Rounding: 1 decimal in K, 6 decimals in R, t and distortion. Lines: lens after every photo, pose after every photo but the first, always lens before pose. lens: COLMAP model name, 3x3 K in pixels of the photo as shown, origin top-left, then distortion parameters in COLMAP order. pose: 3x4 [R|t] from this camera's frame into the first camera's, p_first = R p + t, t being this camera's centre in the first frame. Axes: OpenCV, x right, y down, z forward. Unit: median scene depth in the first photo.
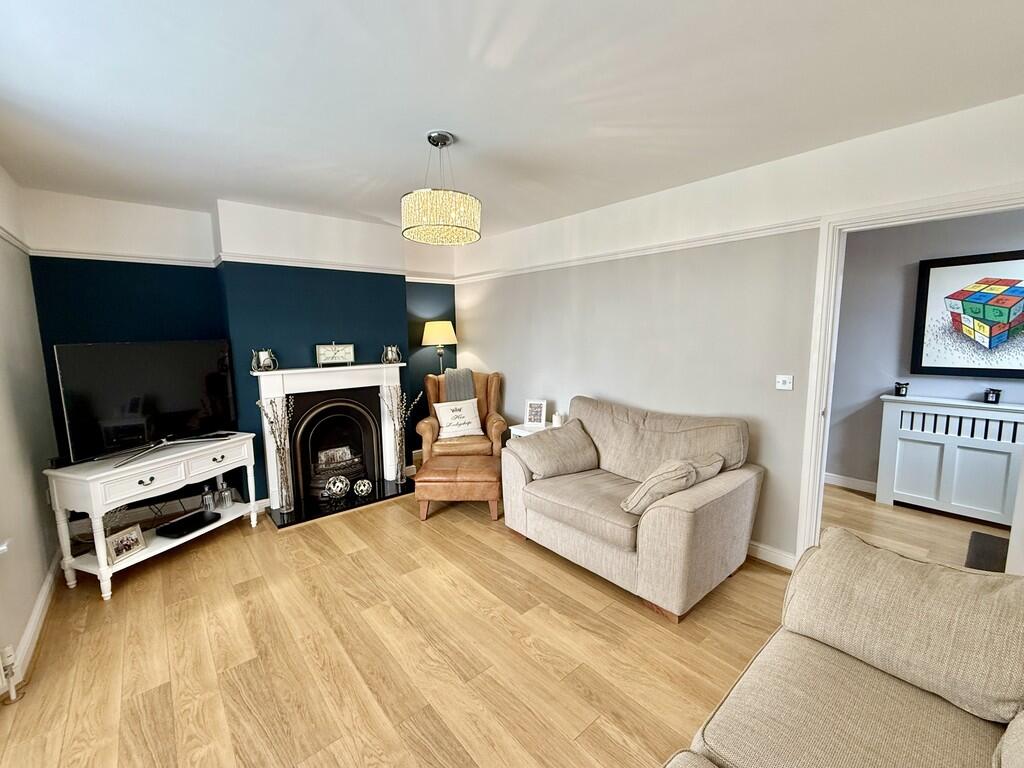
lens RADIAL K [[429.2, 0, 512.0], [0, 429.2, 384.0], [0, 0, 1]] dist [-0.001696, -0.000254]
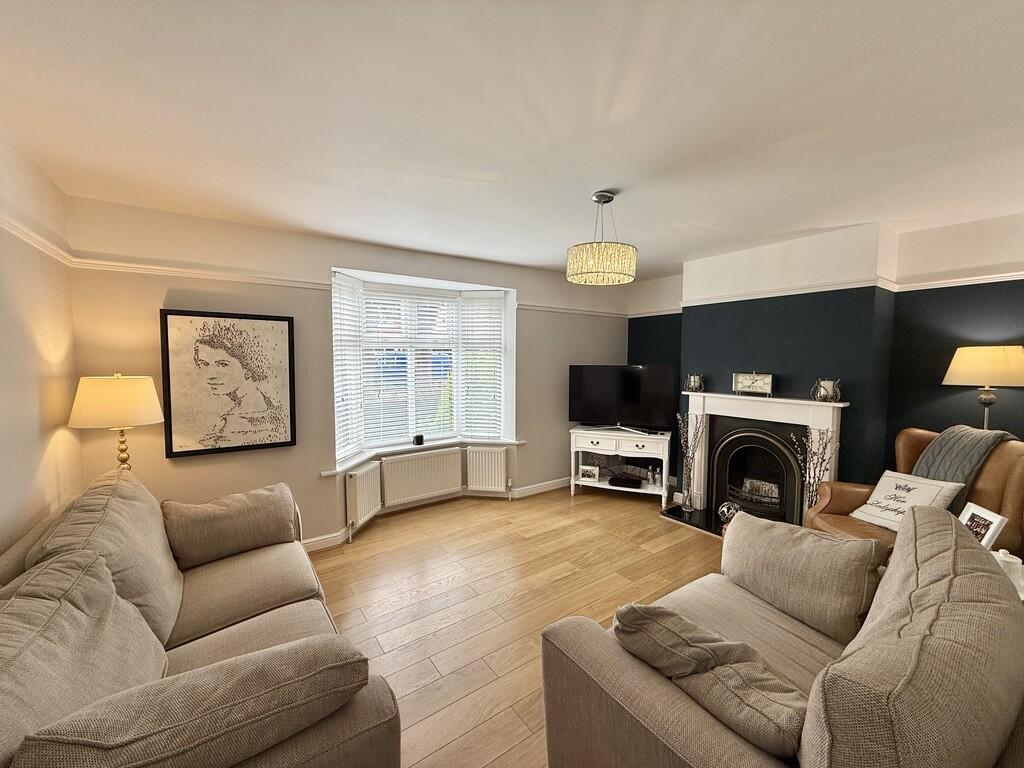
lens RADIAL K [[406.3, 0, 512.0], [0, 406.3, 384.0], [0, 0, 1]] dist [0.000505, 0.000077]
pose [[-0.091149, 0.071383, -0.993276, 0.599327], [-0.127961, 0.988319, 0.082770, -0.078498], [0.987582, 0.134645, -0.080950, 0.553597]]
